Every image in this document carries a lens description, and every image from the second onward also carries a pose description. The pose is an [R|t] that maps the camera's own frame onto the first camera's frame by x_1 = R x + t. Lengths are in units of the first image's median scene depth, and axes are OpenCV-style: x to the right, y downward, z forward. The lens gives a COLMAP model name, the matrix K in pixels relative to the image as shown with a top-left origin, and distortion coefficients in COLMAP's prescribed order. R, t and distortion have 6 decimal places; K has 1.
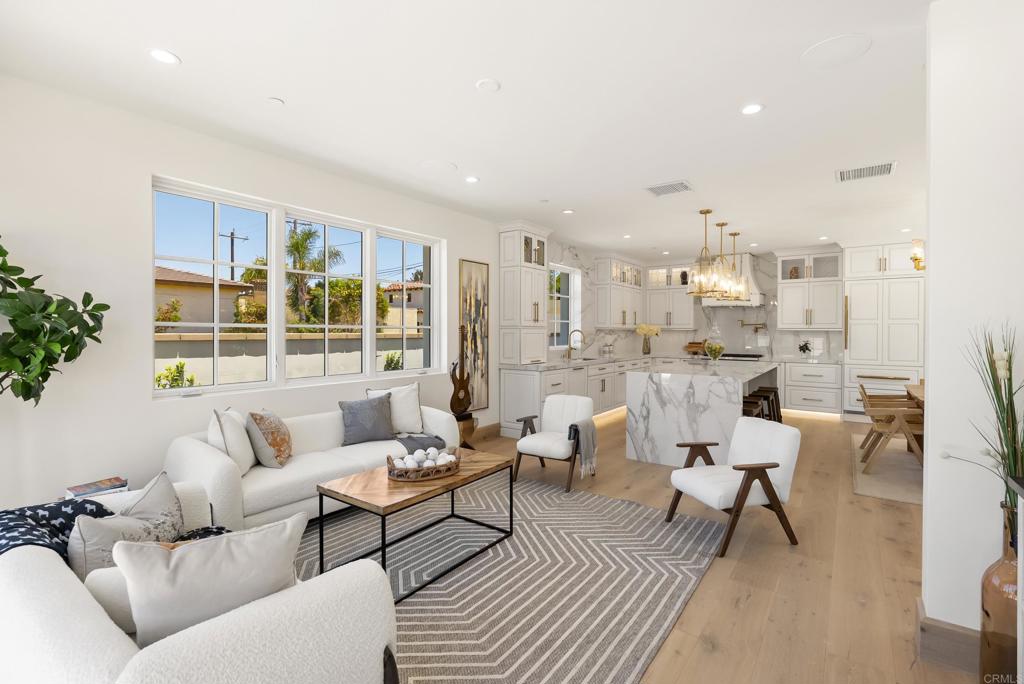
lens RADIAL K [[468.2, 0, 512.6], [0, 468.2, 334.5], [0, 0, 1]] dist [-0.003125, -0.001188]
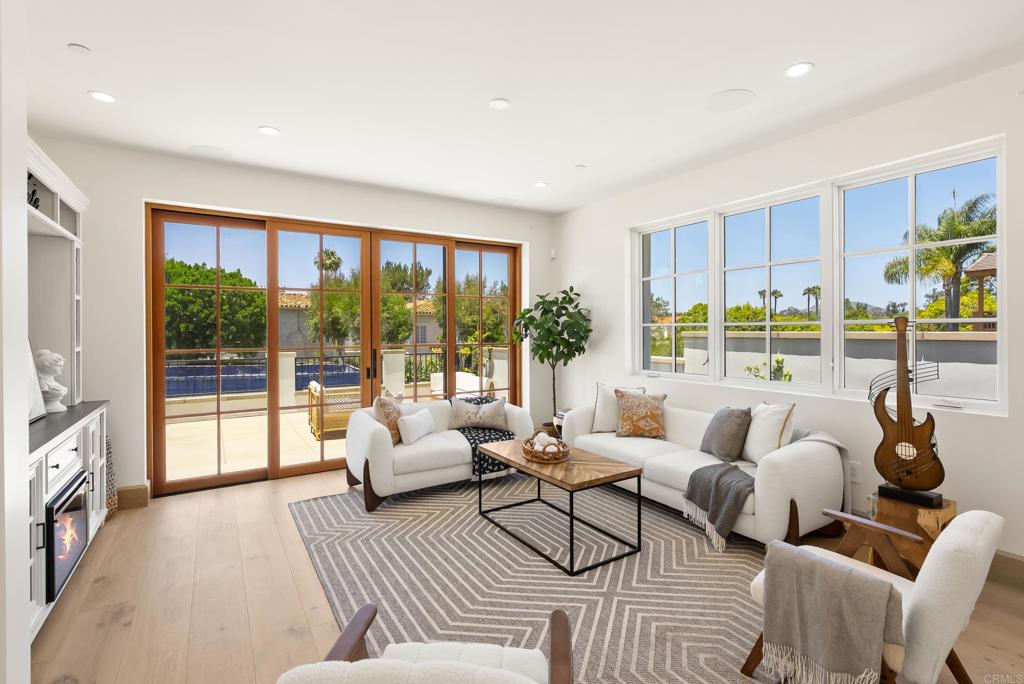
lens RADIAL K [[468.2, 0, 512.6], [0, 468.2, 334.5], [0, 0, 1]] dist [-0.003125, -0.001188]
pose [[-0.366687, 0.006289, -0.930323, 0.542392], [-0.002175, 0.999969, 0.007617, -0.002297], [0.930342, 0.004817, -0.366662, 0.817188]]
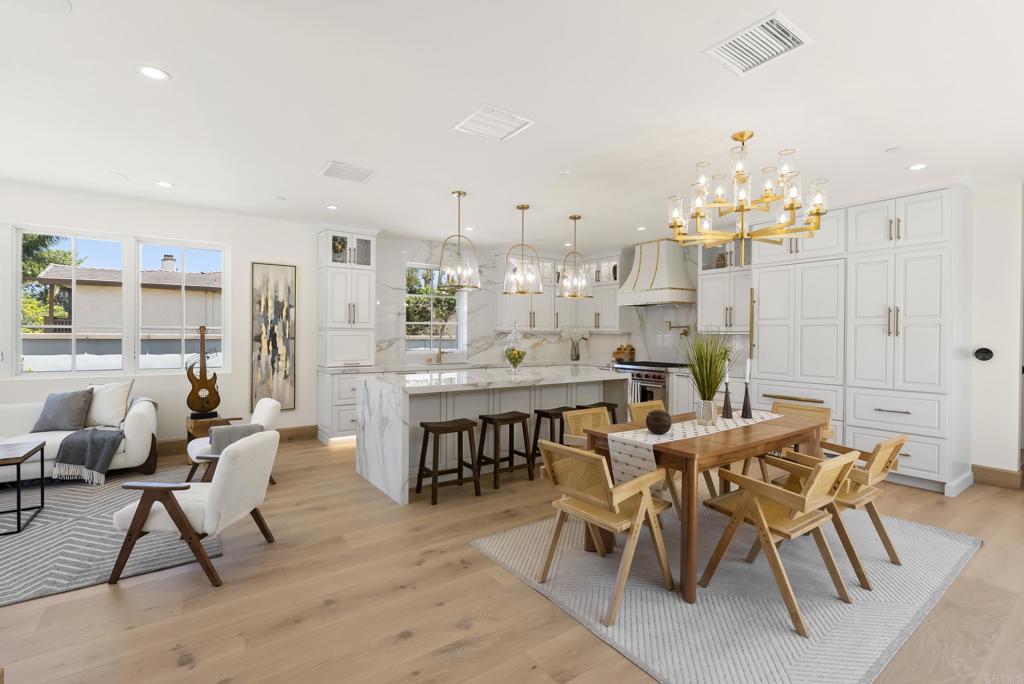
lens RADIAL K [[468.2, 0, 512.6], [0, 468.2, 334.5], [0, 0, 1]] dist [-0.003125, -0.001188]
pose [[0.949322, 0.002462, -0.314294, 0.892554], [-0.006494, 0.999909, -0.011782, 0.006775], [0.314237, 0.013226, 0.949253, 0.246300]]
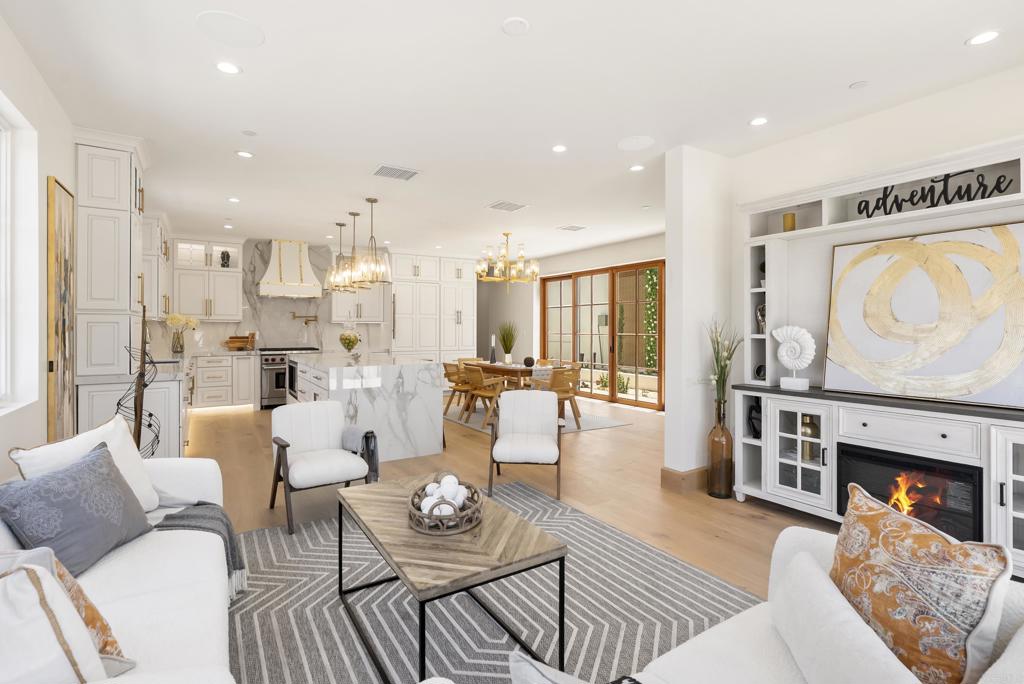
lens RADIAL K [[492.5, 0, 519.9], [0, 492.5, 330.3], [0, 0, 1]] dist [-0.001653, -0.000277]
pose [[0.362372, -0.005671, 0.932016, -0.507802], [0.006717, 0.999971, 0.003473, 0.011380], [-0.932009, 0.005002, 0.362400, 0.383160]]
